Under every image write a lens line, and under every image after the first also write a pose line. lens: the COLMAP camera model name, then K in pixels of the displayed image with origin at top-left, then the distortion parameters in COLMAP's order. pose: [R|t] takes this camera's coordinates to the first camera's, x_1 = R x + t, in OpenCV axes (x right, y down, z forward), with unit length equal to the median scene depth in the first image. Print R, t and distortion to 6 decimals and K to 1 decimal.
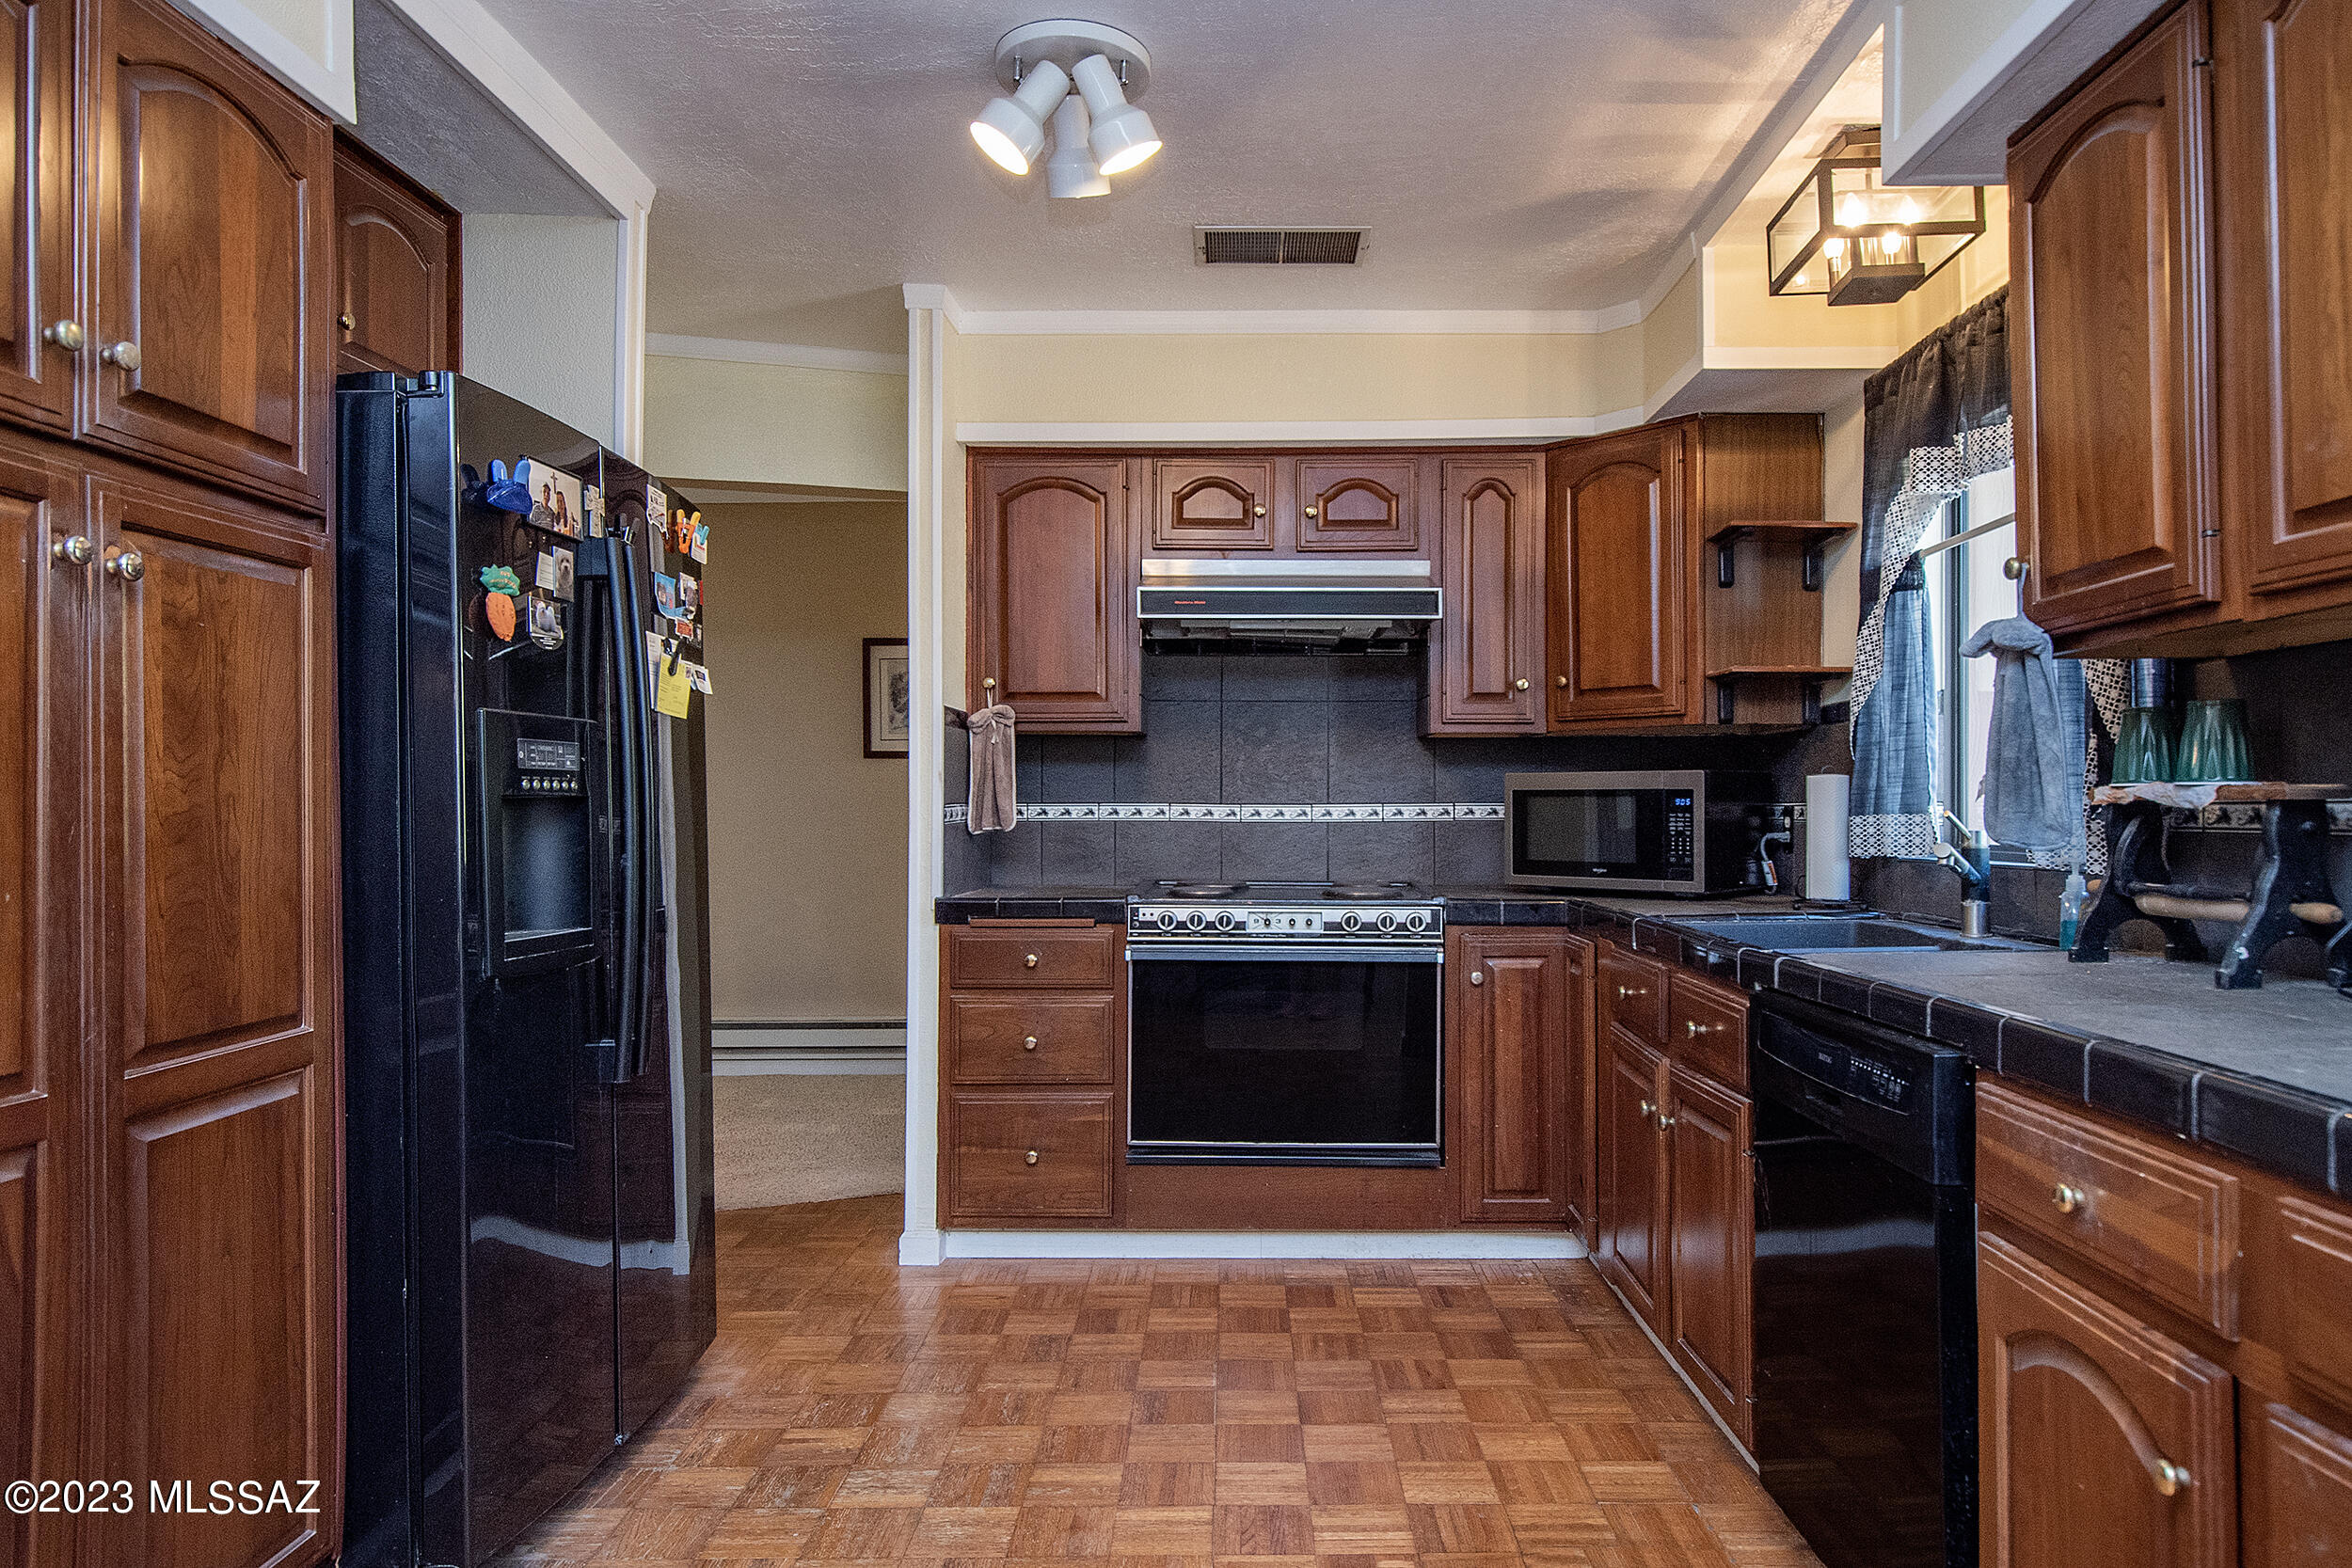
lens RADIAL K [[1384.6, 0, 1219.9], [0, 1384.6, 792.6], [0, 0, 1]] dist [0.011291, -0.010133]
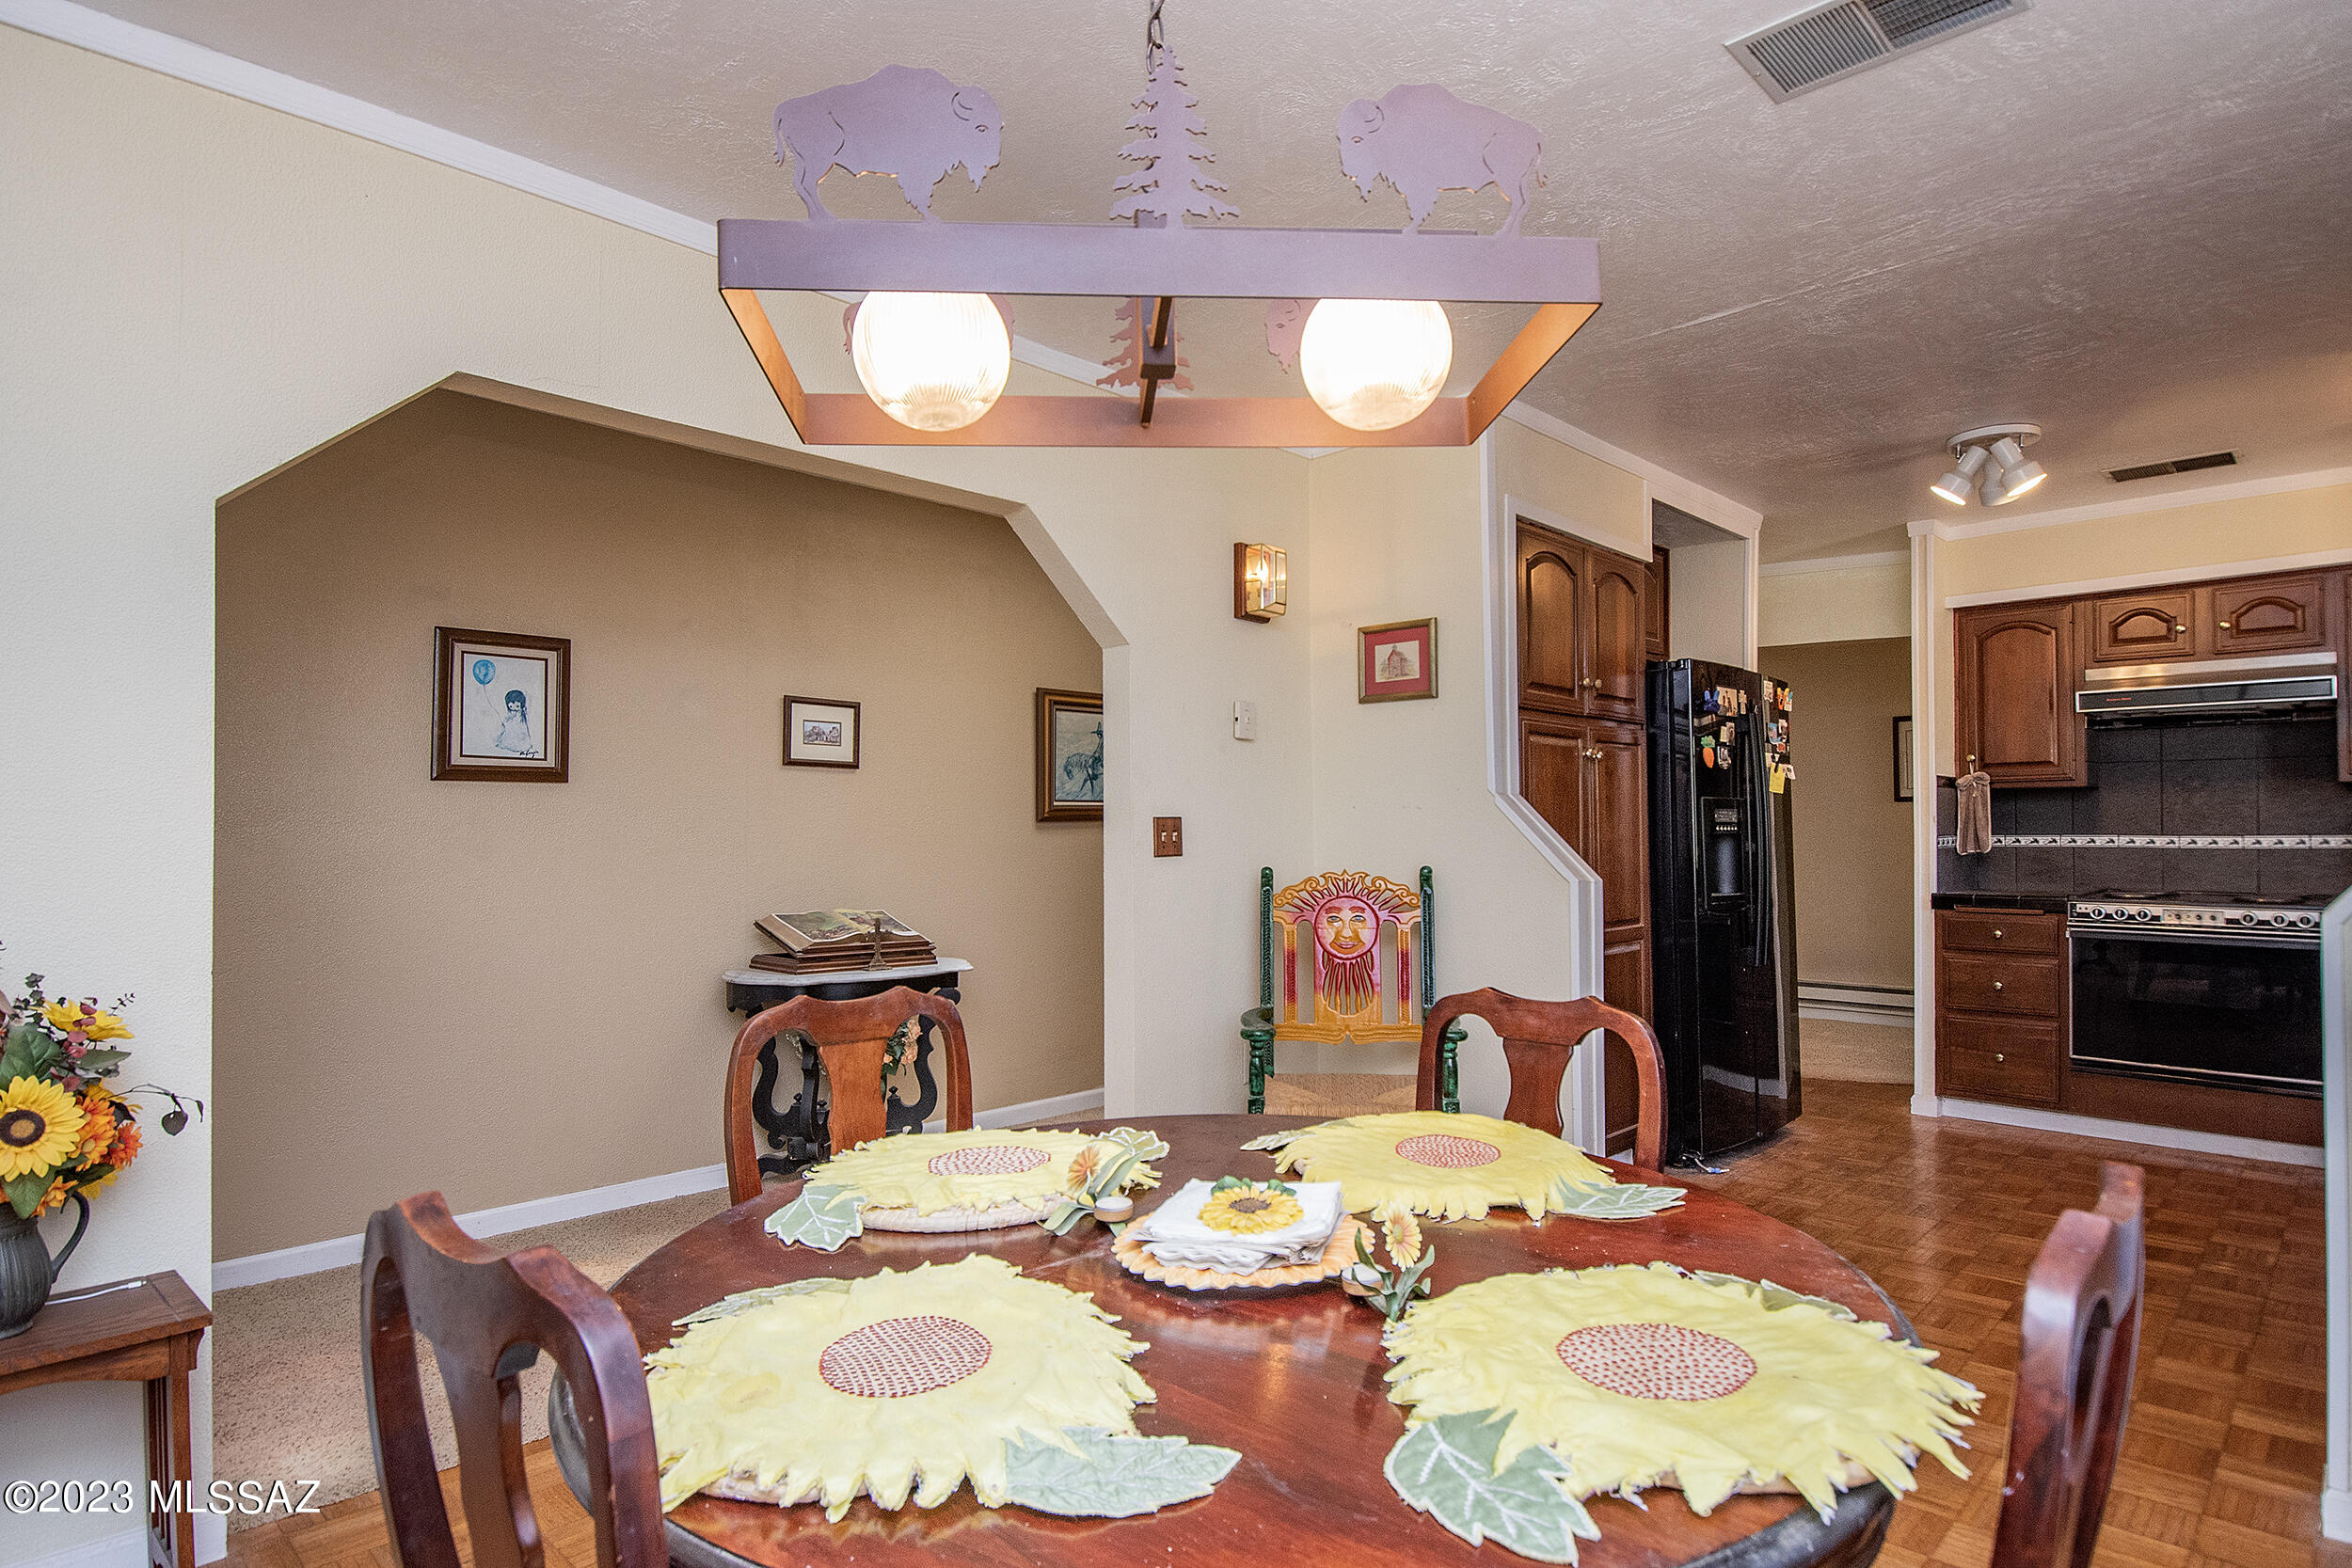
lens RADIAL K [[1263.4, 0, 1249.4], [0, 1263.4, 812.8], [0, 0, 1]] dist [-0.015544, -0.004128]
pose [[0.740014, -0.012011, -0.672484, 0.198526], [0.008559, 0.999928, -0.008441, -0.013666], [0.672537, 0.000491, 0.740063, -0.643782]]
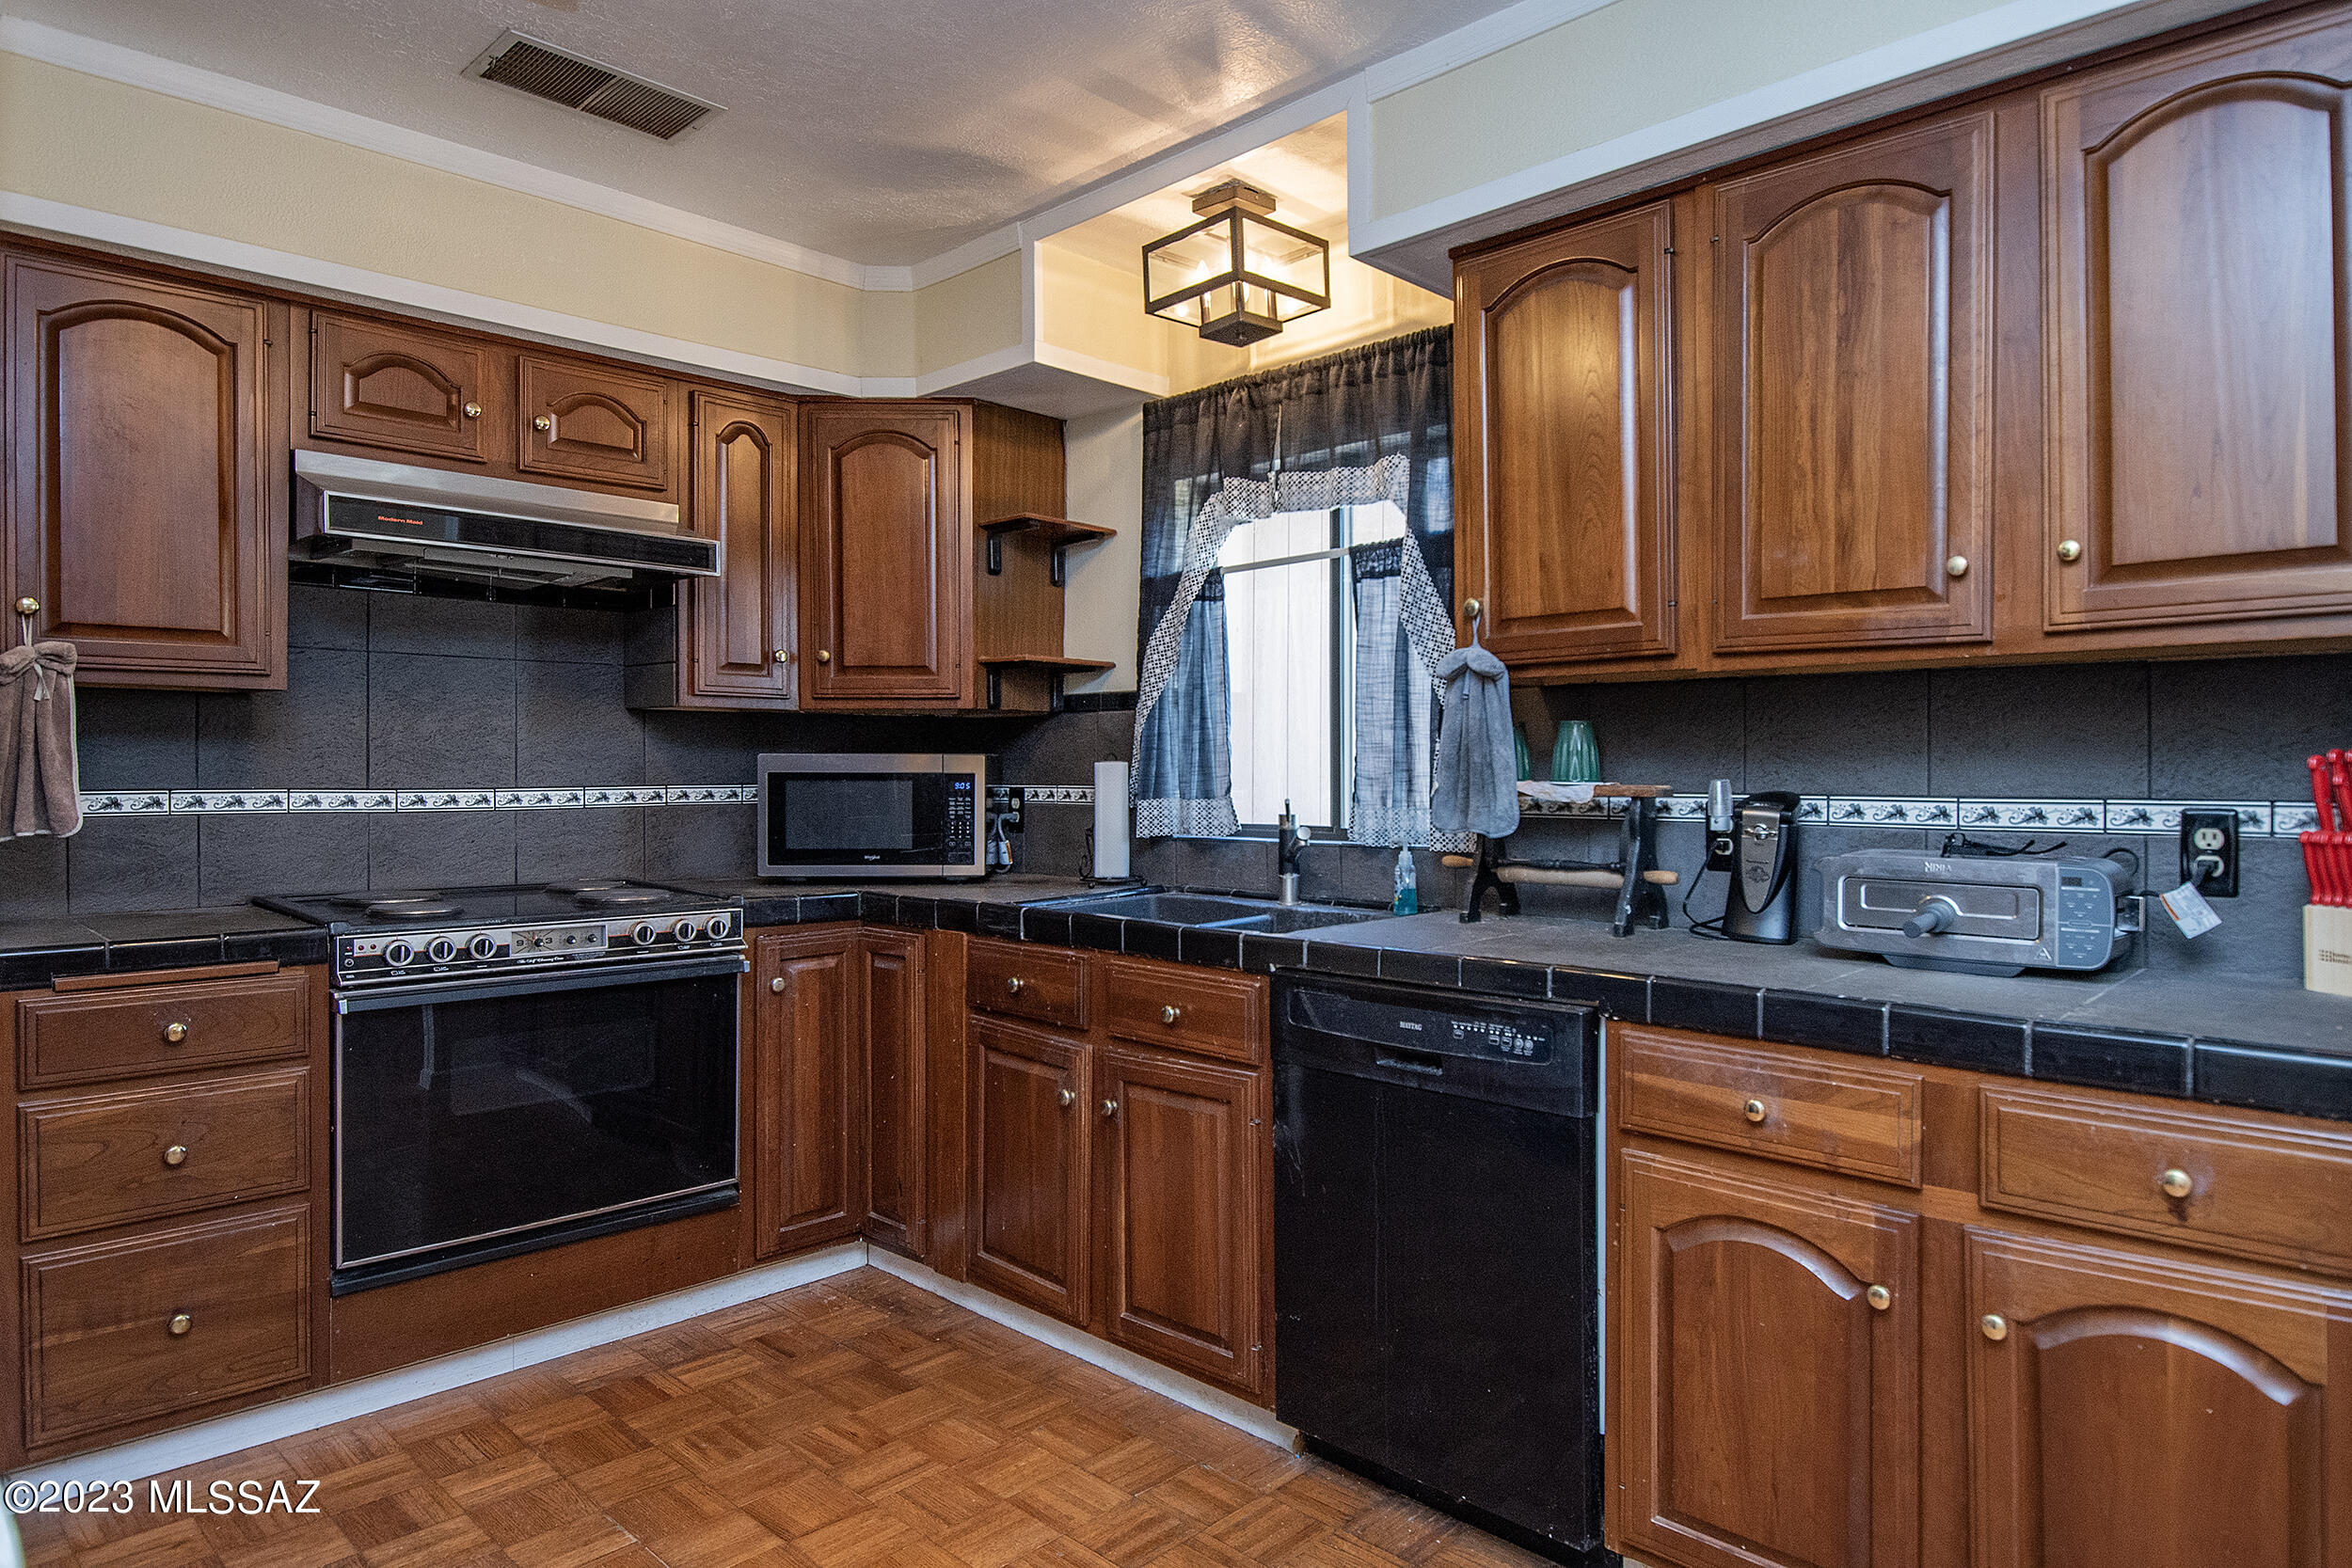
lens RADIAL K [[1407.2, 0, 1175.6], [0, 1407.2, 777.2], [0, 0, 1]] dist [0.007569, -0.010649]
pose [[0.695007, -0.003947, 0.718992, -0.288040], [-0.008993, 0.999859, 0.014181, -0.015224], [-0.718947, -0.016322, 0.694873, 0.183716]]
